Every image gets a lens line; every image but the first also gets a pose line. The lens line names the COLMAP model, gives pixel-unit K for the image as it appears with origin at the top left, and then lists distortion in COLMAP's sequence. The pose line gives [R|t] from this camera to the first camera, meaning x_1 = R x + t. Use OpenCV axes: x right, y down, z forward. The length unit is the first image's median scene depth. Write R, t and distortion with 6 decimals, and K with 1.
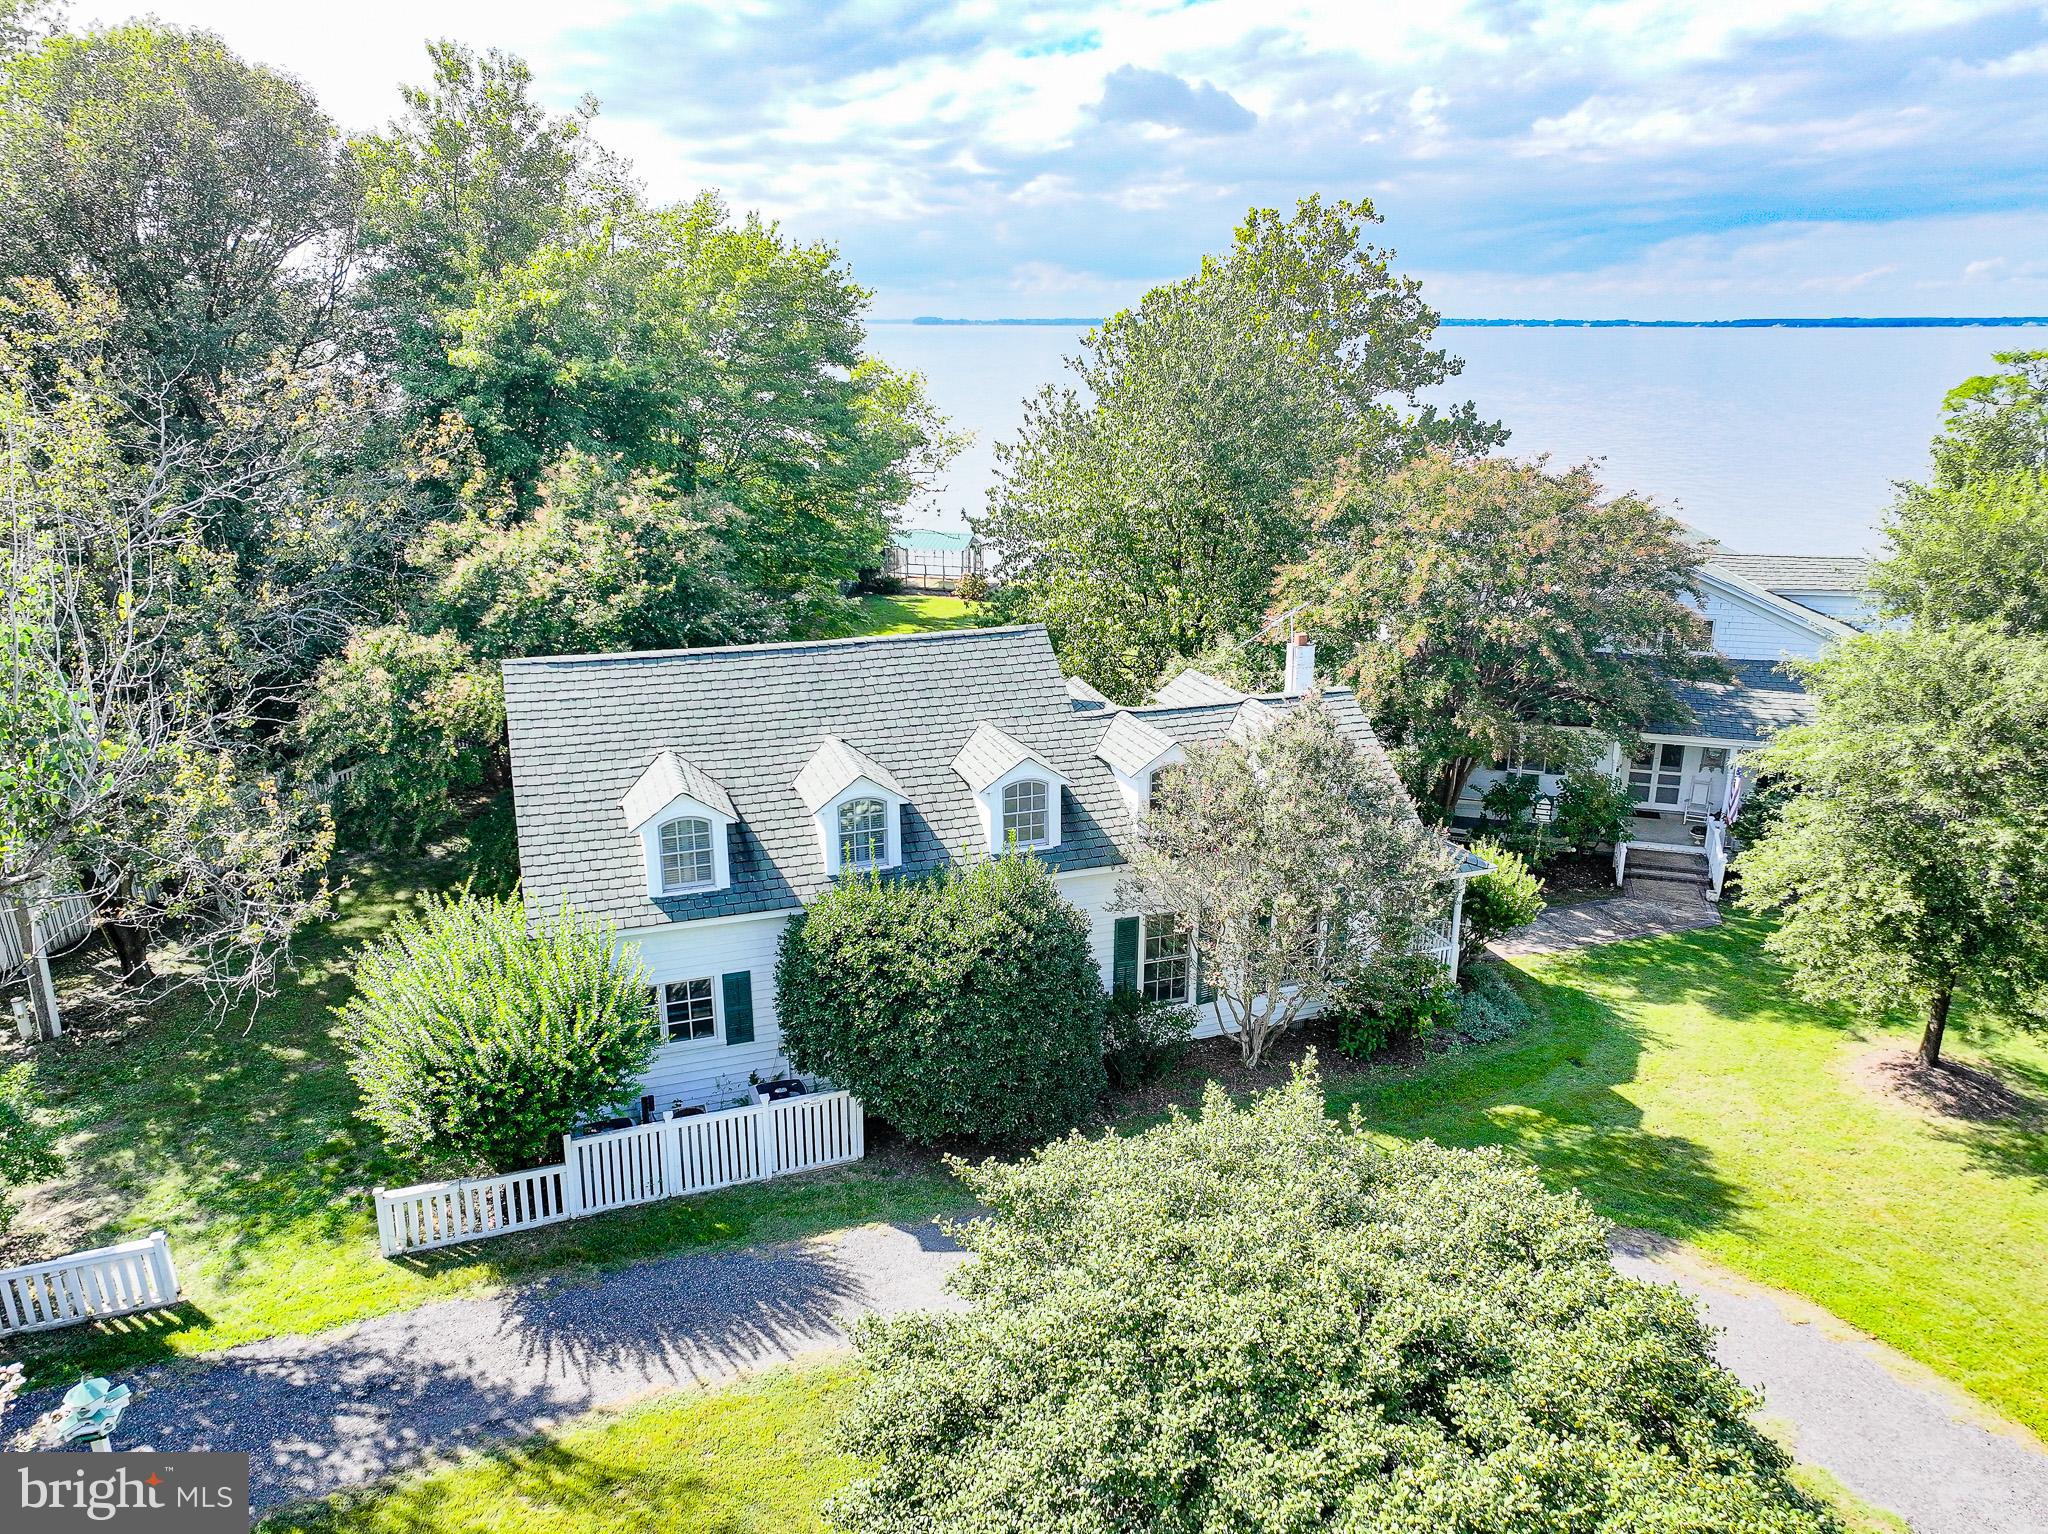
lens RADIAL K [[1436.2, 0, 1035.7], [0, 1436.2, 761.8], [0, 0, 1]] dist [0.006283, 0.013103]
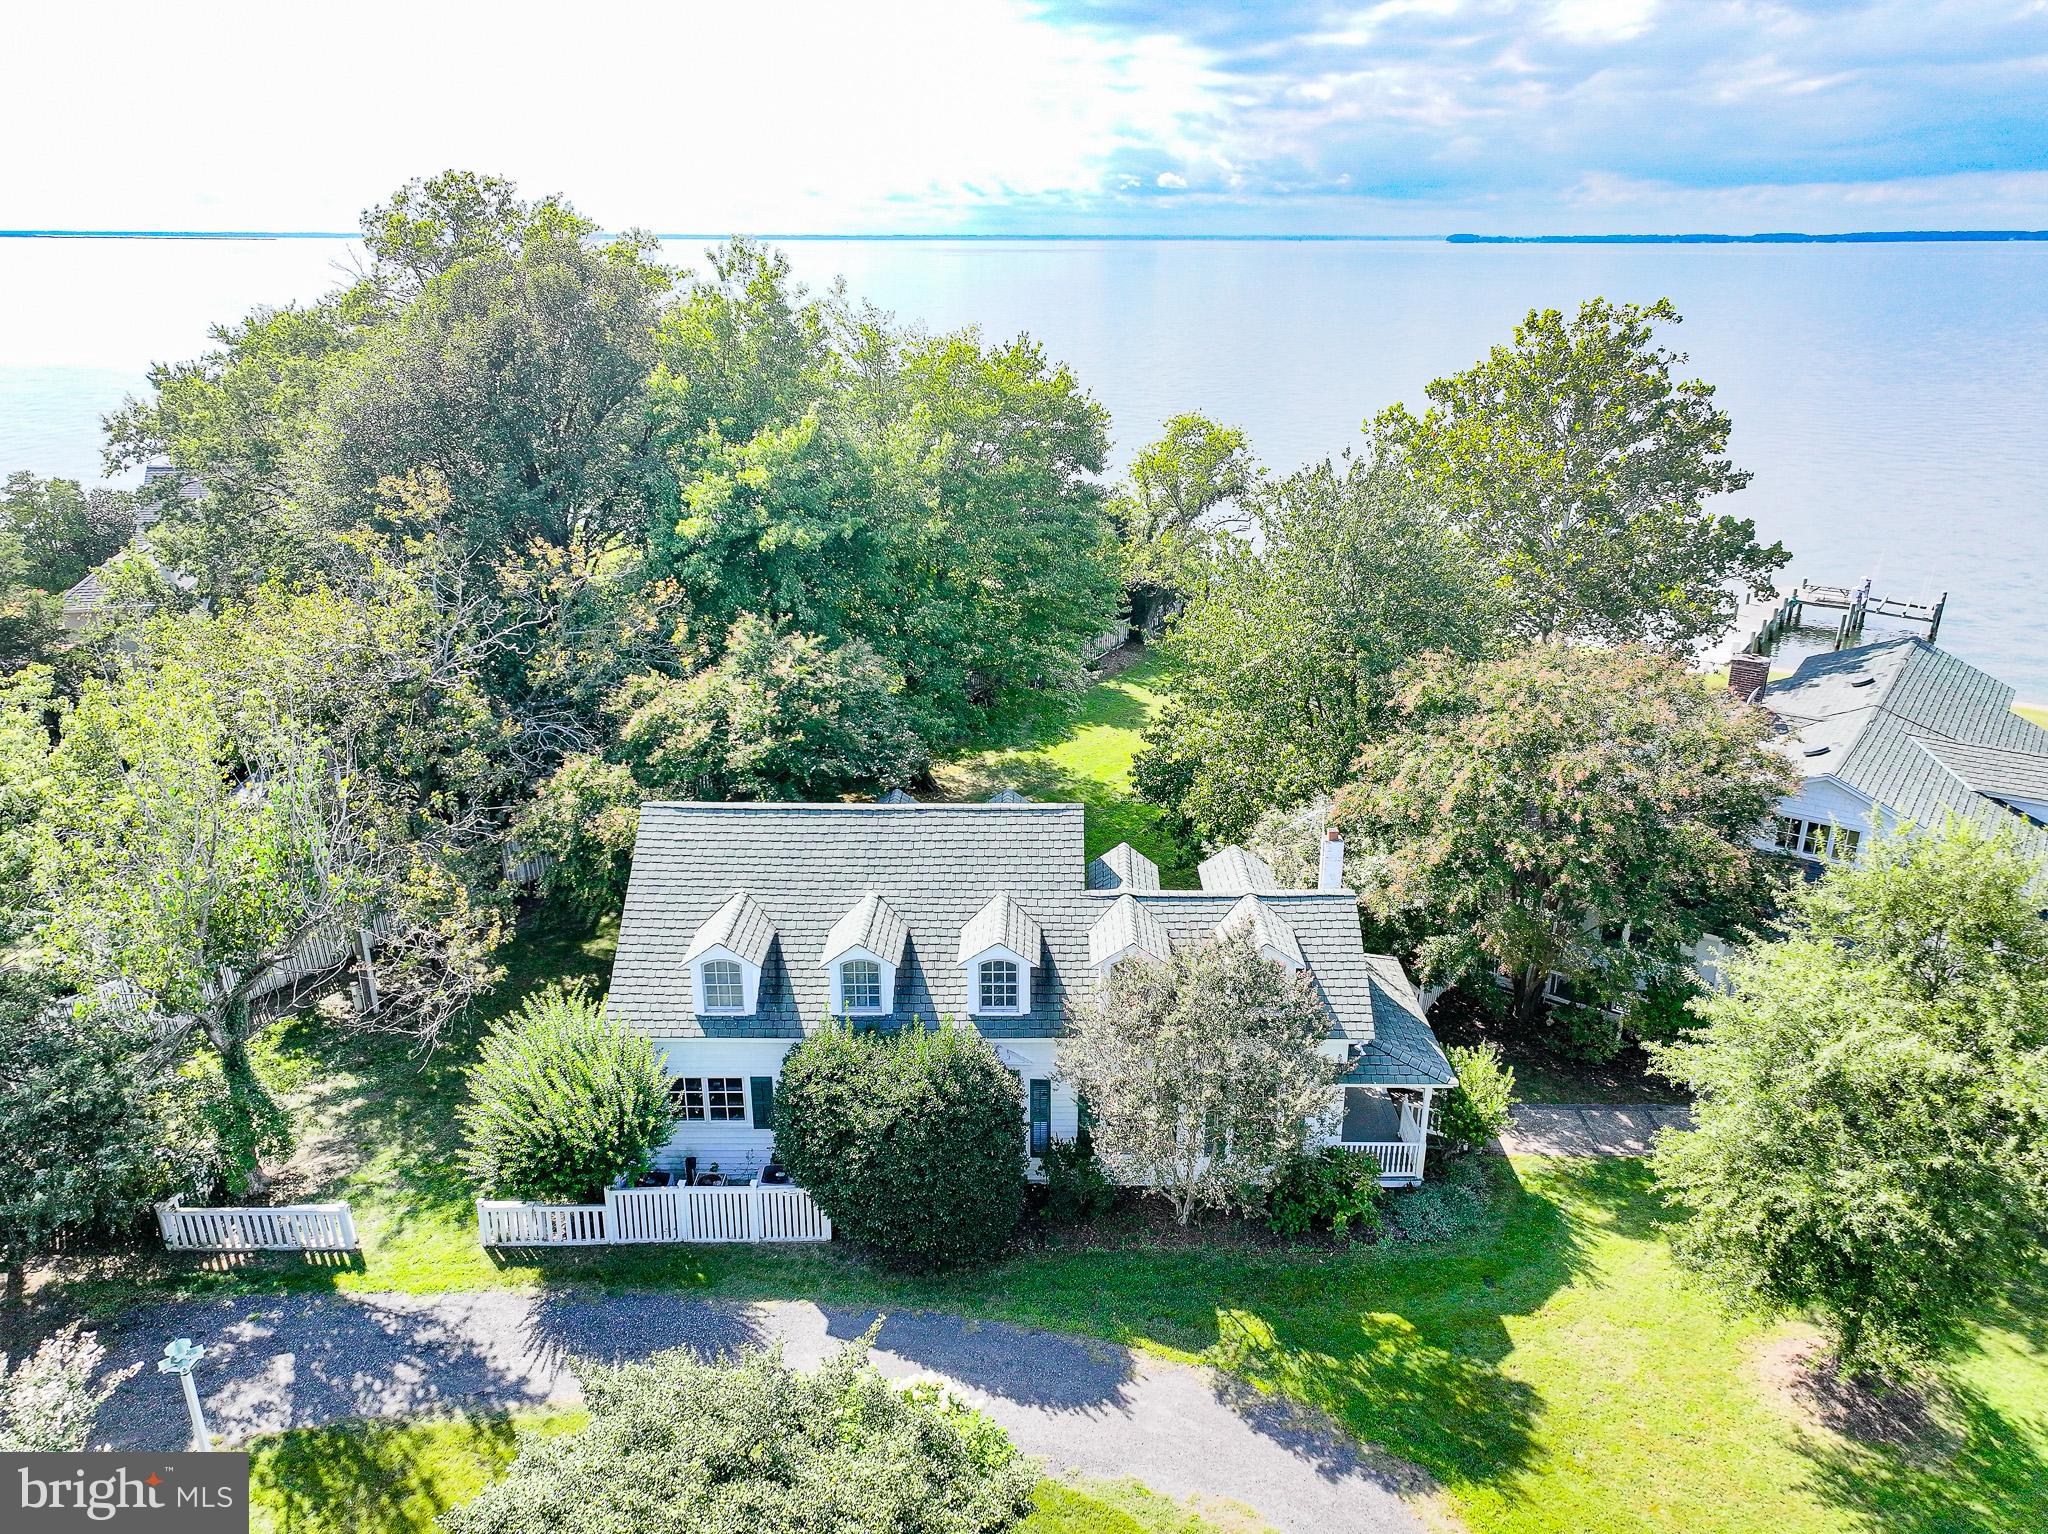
lens RADIAL K [[1436.2, 0, 1039.6], [0, 1436.2, 759.2], [0, 0, 1]] dist [0.006283, 0.013103]
pose [[0.941364, 0.114984, -0.317195, 0.398493], [-0.098604, 0.992850, 0.067278, -0.244751], [0.322663, -0.032056, 0.945971, -0.126427]]
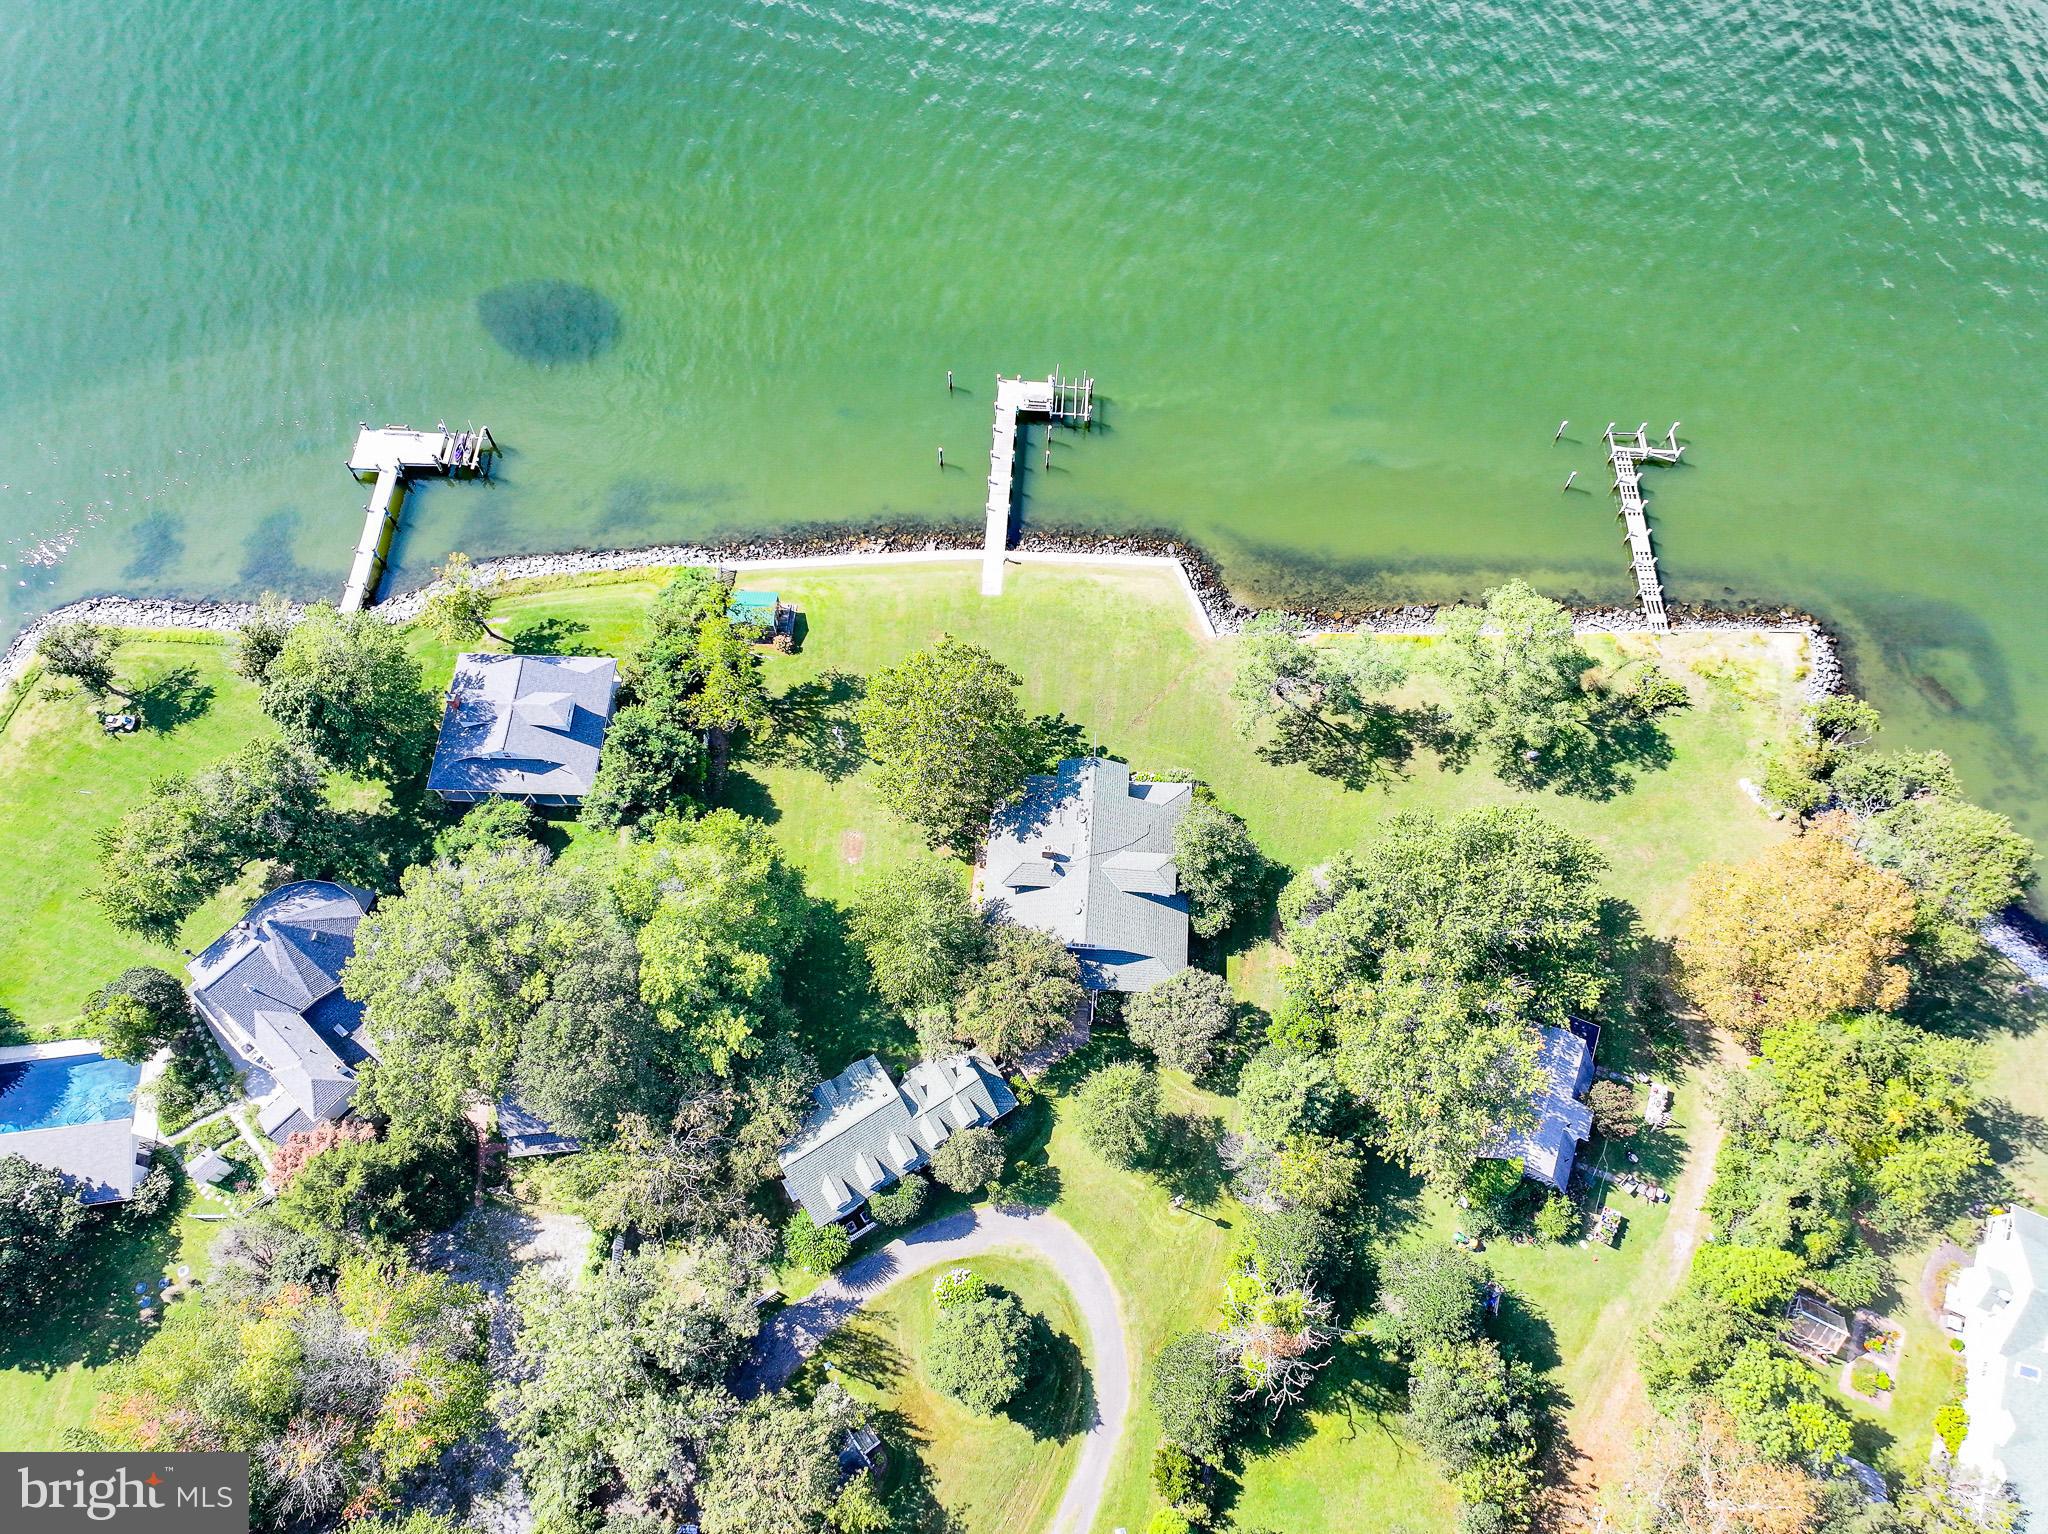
lens RADIAL K [[1436.2, 0, 1027.5], [0, 1436.2, 747.9], [0, 0, 1]] dist [0.006283, 0.013103]
pose [[0.976387, -0.192771, 0.097506, 0.169142], [0.058056, 0.668902, 0.741080, -4.191475], [-0.208081, -0.717920, 0.664299, -1.129155]]
